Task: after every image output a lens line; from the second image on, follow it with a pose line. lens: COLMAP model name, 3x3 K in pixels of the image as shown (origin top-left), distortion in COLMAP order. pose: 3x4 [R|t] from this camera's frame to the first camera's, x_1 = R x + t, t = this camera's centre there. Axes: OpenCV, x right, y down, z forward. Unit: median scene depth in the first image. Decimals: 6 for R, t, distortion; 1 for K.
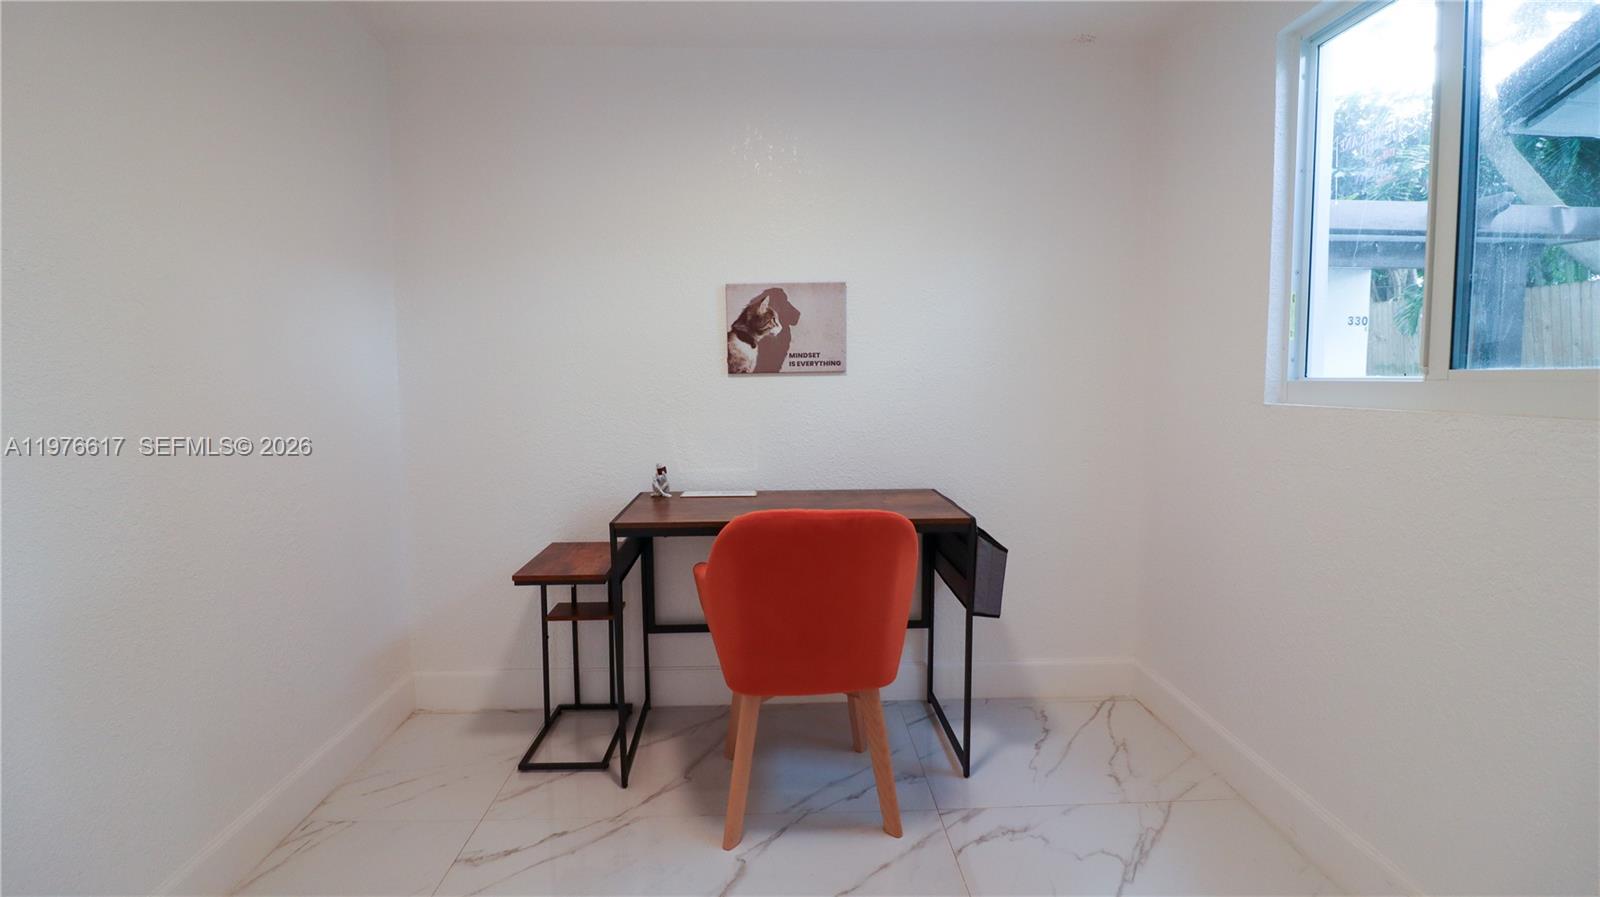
lens RADIAL K [[742.7, 0, 805.1], [0, 742.7, 441.6], [0, 0, 1]] dist [-0.002059, -0.011225]
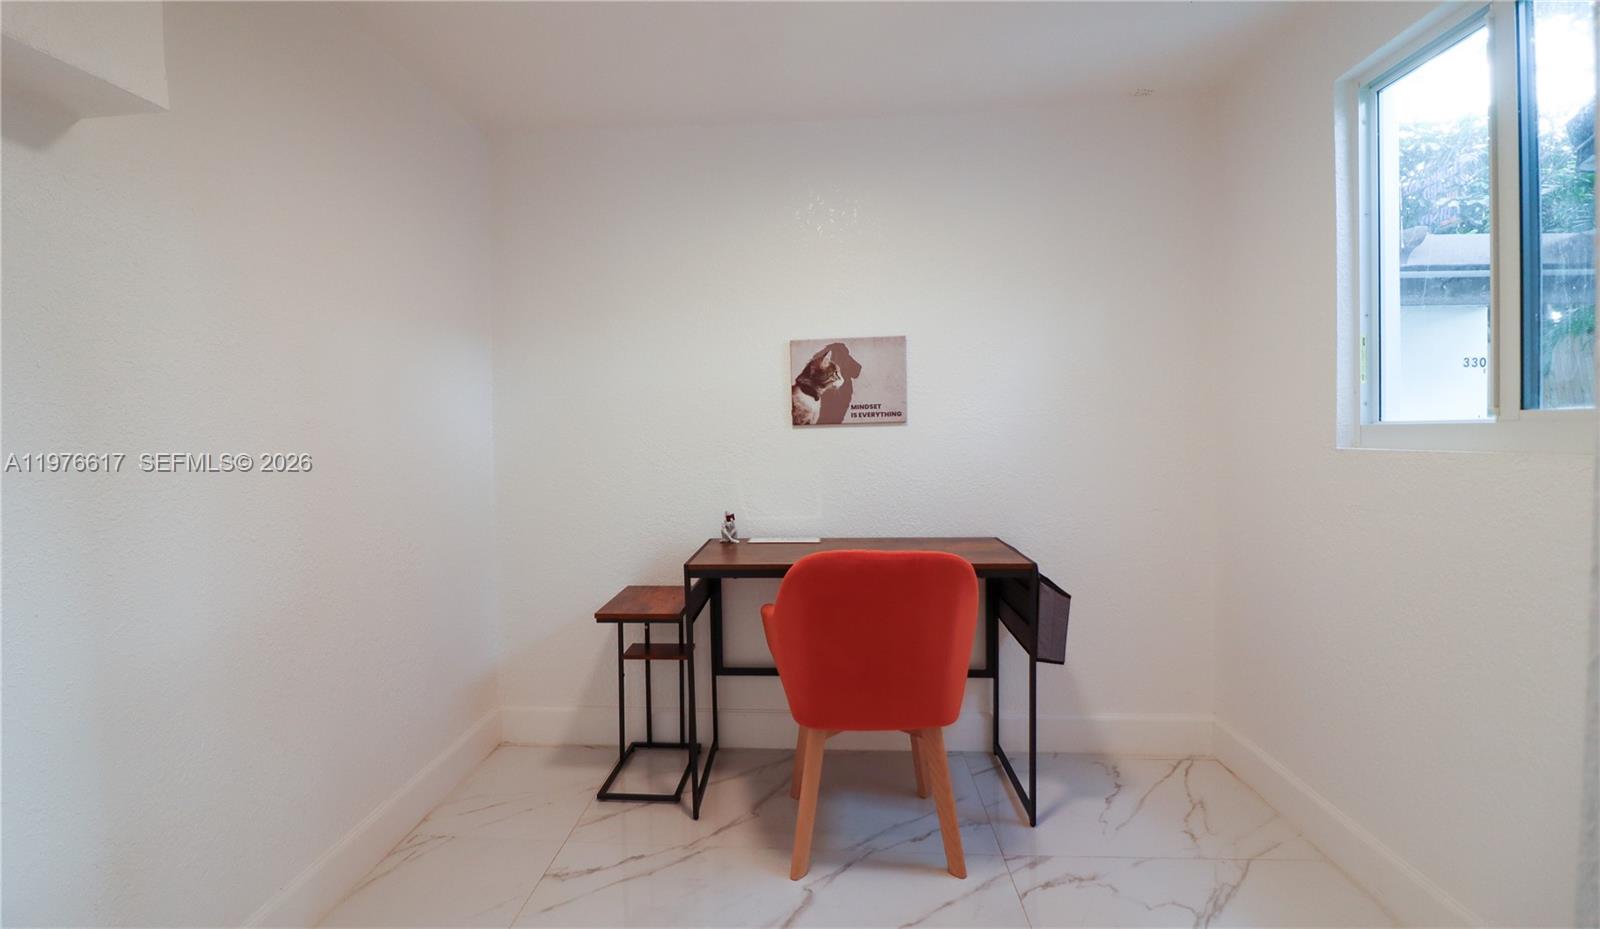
lens RADIAL K [[816.8, 0, 775.2], [0, 816.8, 458.4], [0, 0, 1]] dist [-0.013679, -0.000725]
pose [[0.993659, -0.007703, -0.112170, 0.000631], [0.001045, 0.998240, -0.059287, 0.024463], [0.112429, 0.058794, 0.991919, -0.147693]]
